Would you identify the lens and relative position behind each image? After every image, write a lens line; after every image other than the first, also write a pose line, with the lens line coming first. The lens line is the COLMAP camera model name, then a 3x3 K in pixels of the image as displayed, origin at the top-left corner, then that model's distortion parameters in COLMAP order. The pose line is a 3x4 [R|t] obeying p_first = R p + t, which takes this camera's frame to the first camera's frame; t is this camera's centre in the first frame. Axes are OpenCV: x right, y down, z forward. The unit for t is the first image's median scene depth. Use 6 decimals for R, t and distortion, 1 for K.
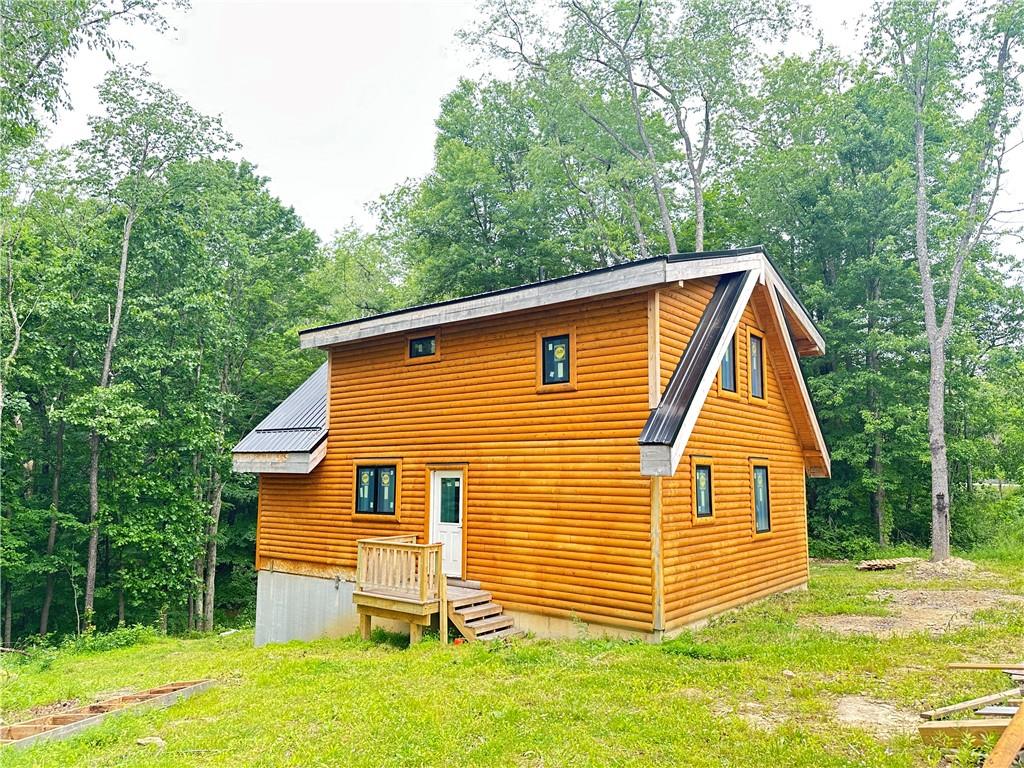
lens RADIAL K [[729.7, 0, 481.1], [0, 729.7, 374.0], [0, 0, 1]] dist [0.003193, -0.000826]
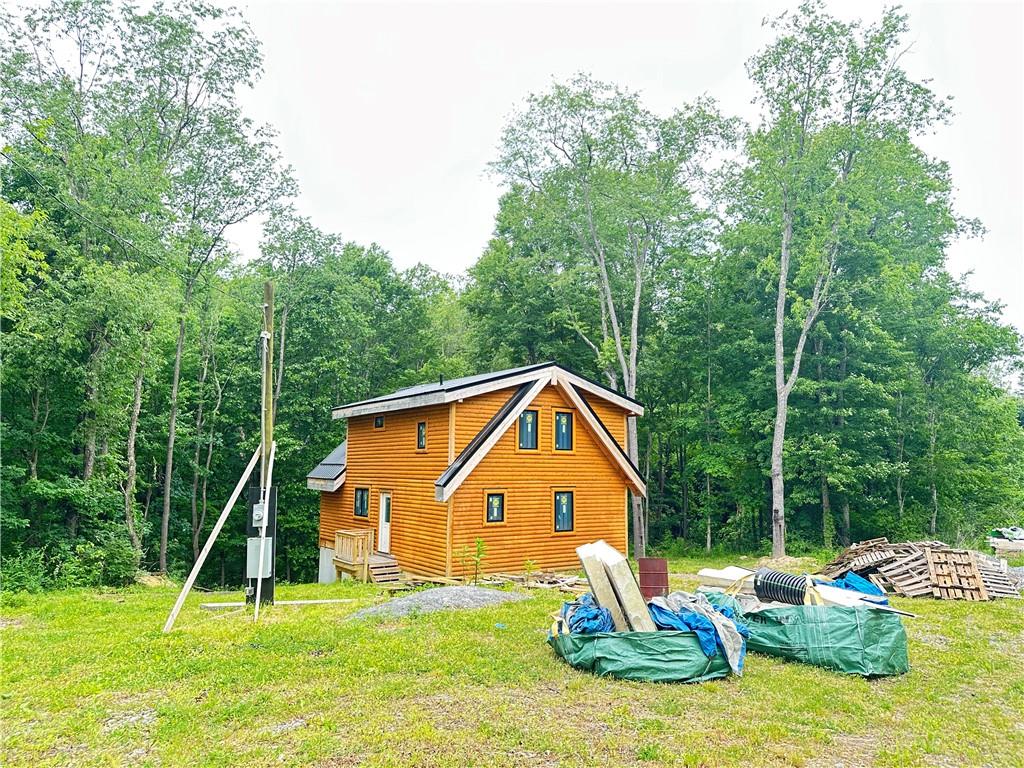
lens RADIAL K [[710.9, 0, 508.5], [0, 710.9, 383.1], [0, 0, 1]] dist [0.125023, -0.164684]
pose [[0.961917, -0.029244, -0.271772, 0.373967], [0.035465, 0.999209, 0.018008, -0.081760], [0.271031, -0.026960, 0.962193, -0.310999]]
